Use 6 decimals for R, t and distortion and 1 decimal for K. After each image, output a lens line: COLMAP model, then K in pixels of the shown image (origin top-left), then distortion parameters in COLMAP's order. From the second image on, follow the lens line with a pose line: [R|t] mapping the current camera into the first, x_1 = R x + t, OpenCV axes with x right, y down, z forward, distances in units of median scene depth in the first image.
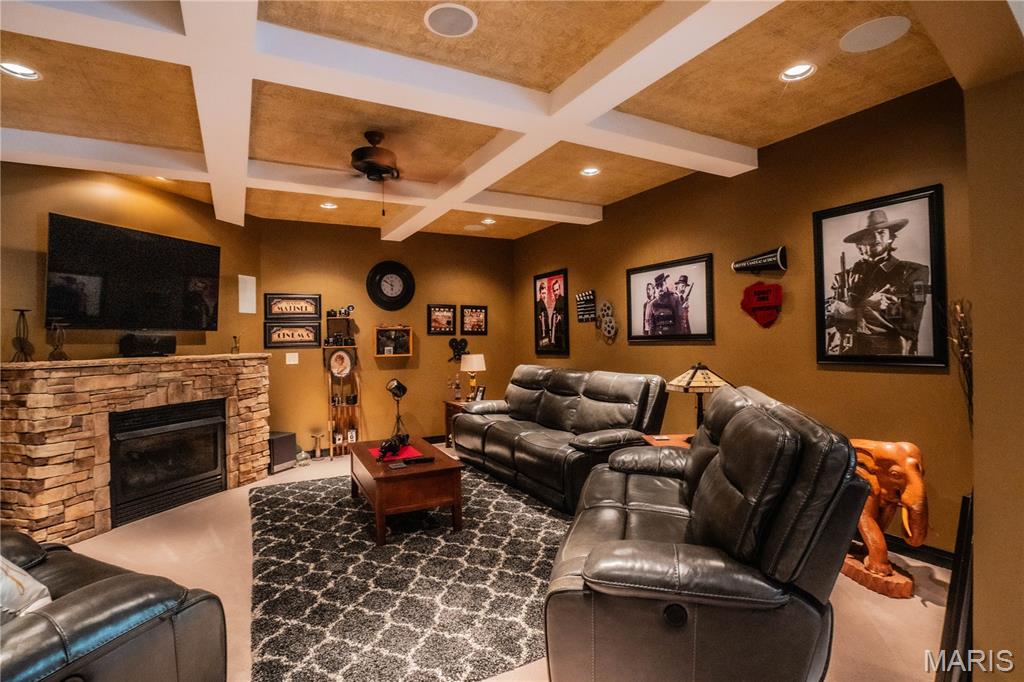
lens RADIAL K [[495.7, 0, 508.9], [0, 495.7, 340.2], [0, 0, 1]] dist [-0.022006, 0.000249]
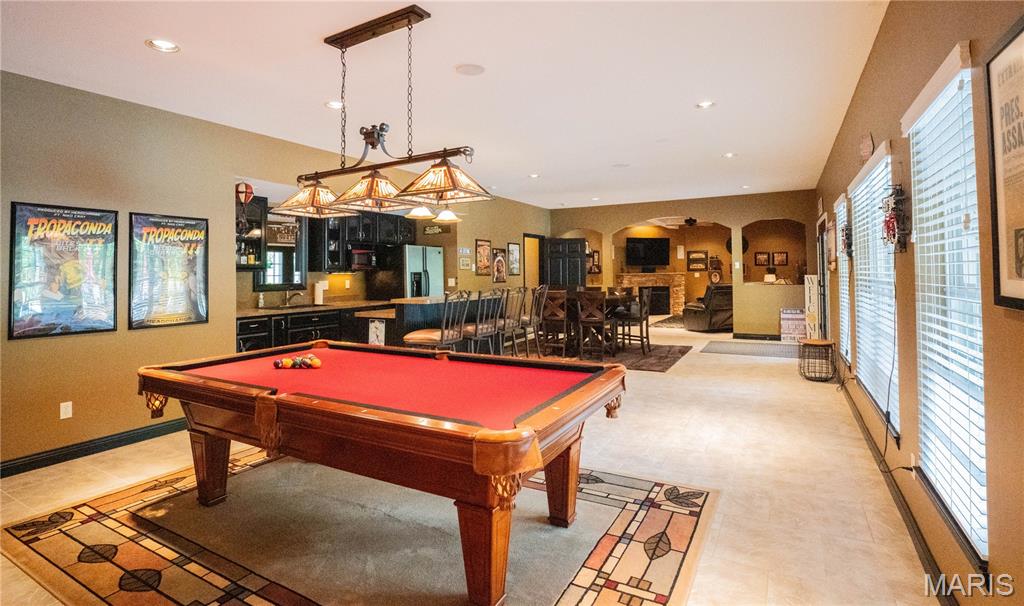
lens RADIAL K [[494.4, 0, 491.5], [0, 494.4, 259.4], [0, 0, 1]] dist [-0.006239, -0.000142]
pose [[0.508586, -0.011260, -0.860937, 1.327705], [0.003719, 0.999934, -0.010881, -0.022817], [0.861003, 0.002332, 0.508595, -1.354427]]
